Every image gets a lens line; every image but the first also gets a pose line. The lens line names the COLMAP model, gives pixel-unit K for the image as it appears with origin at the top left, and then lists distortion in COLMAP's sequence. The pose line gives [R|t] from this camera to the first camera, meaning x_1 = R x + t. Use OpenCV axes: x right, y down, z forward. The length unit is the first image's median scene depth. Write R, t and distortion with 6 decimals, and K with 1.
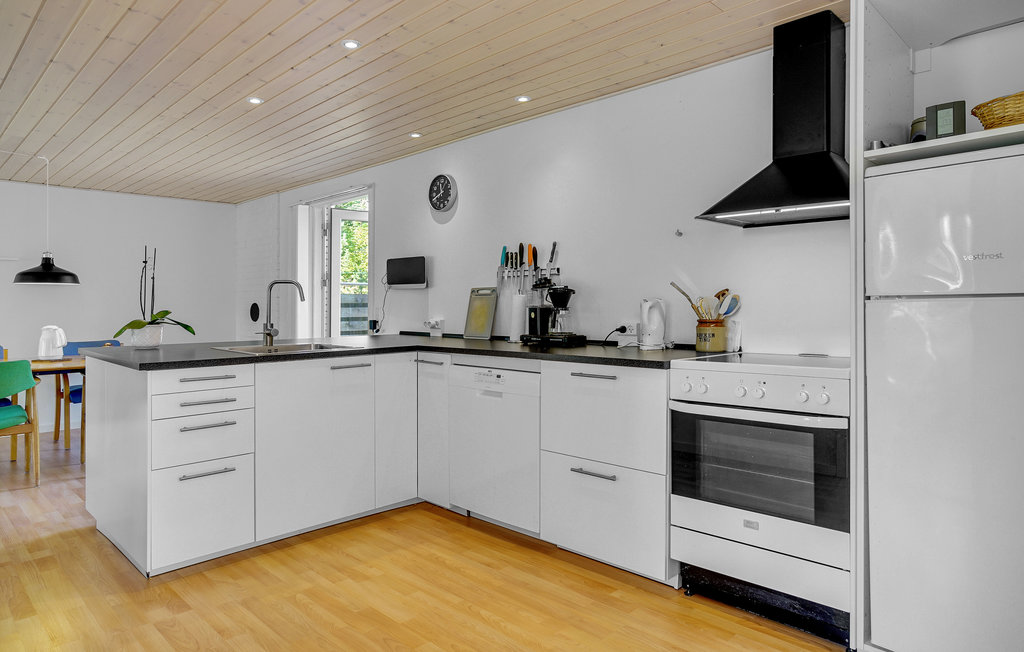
lens RADIAL K [[618.7, 0, 512.8], [0, 618.7, 291.5], [0, 0, 1]] dist [-0.079254, 0.053454]
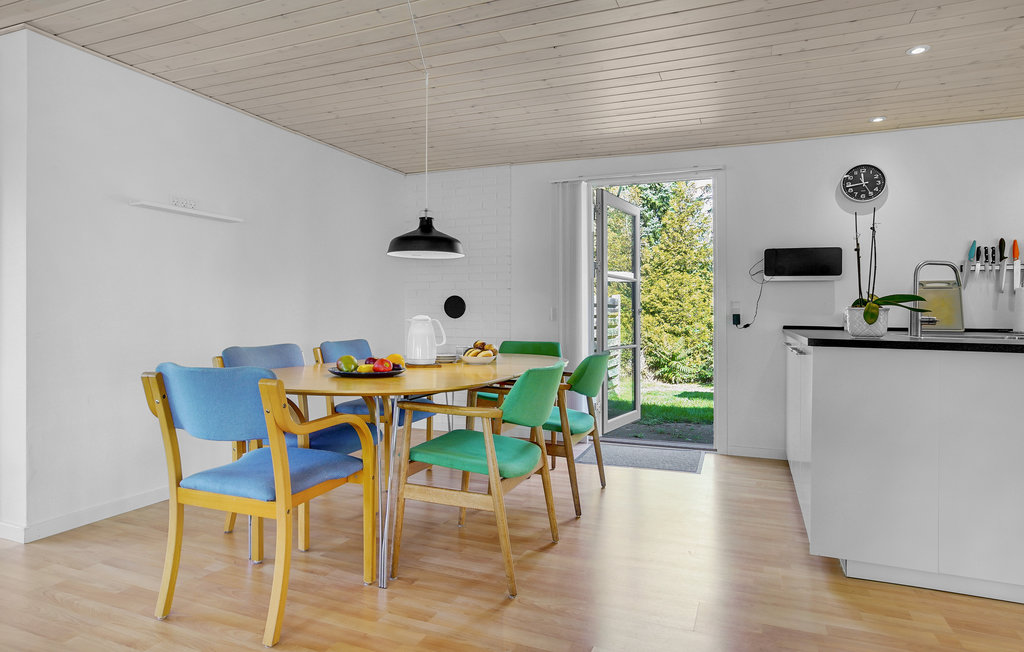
lens RADIAL K [[590.4, 0, 505.6], [0, 590.4, 305.4], [0, 0, 1]] dist [-0.004331, 0.000318]
pose [[0.927593, 0.019888, 0.373063, -1.091221], [-0.021457, 0.999770, 0.000052, 0.050464], [-0.372976, -0.008053, 0.927806, 0.382046]]
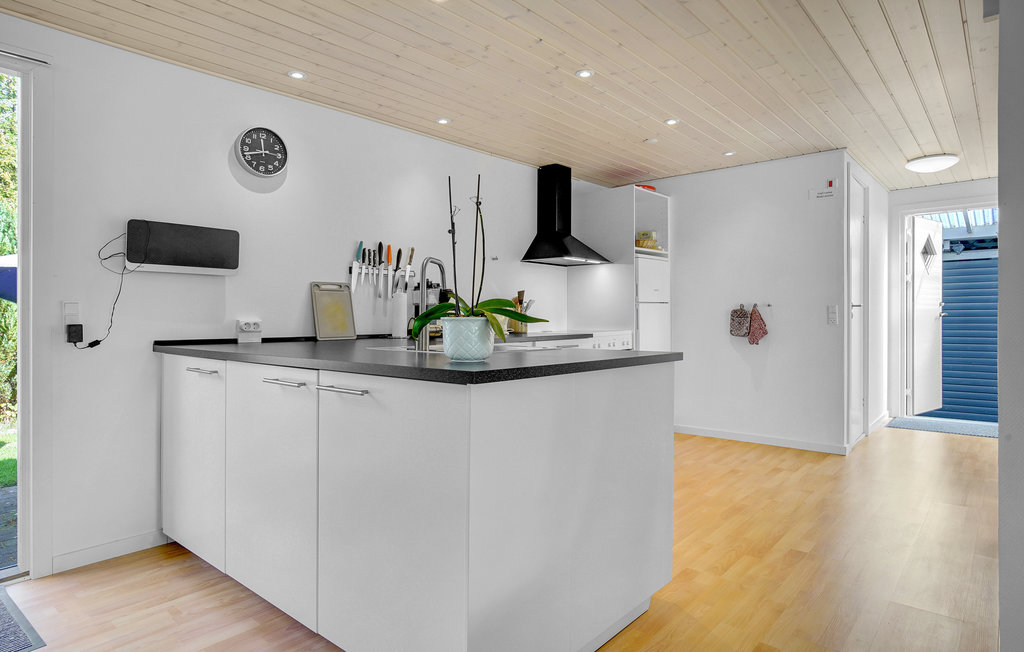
lens RADIAL K [[590.4, 0, 505.6], [0, 590.4, 305.4], [0, 0, 1]] dist [-0.004331, 0.000318]
pose [[-0.057581, 0.026122, 0.997999, -0.941332], [-0.011771, 0.999570, -0.026842, 0.048751], [-0.998271, -0.013293, -0.057249, 0.822447]]
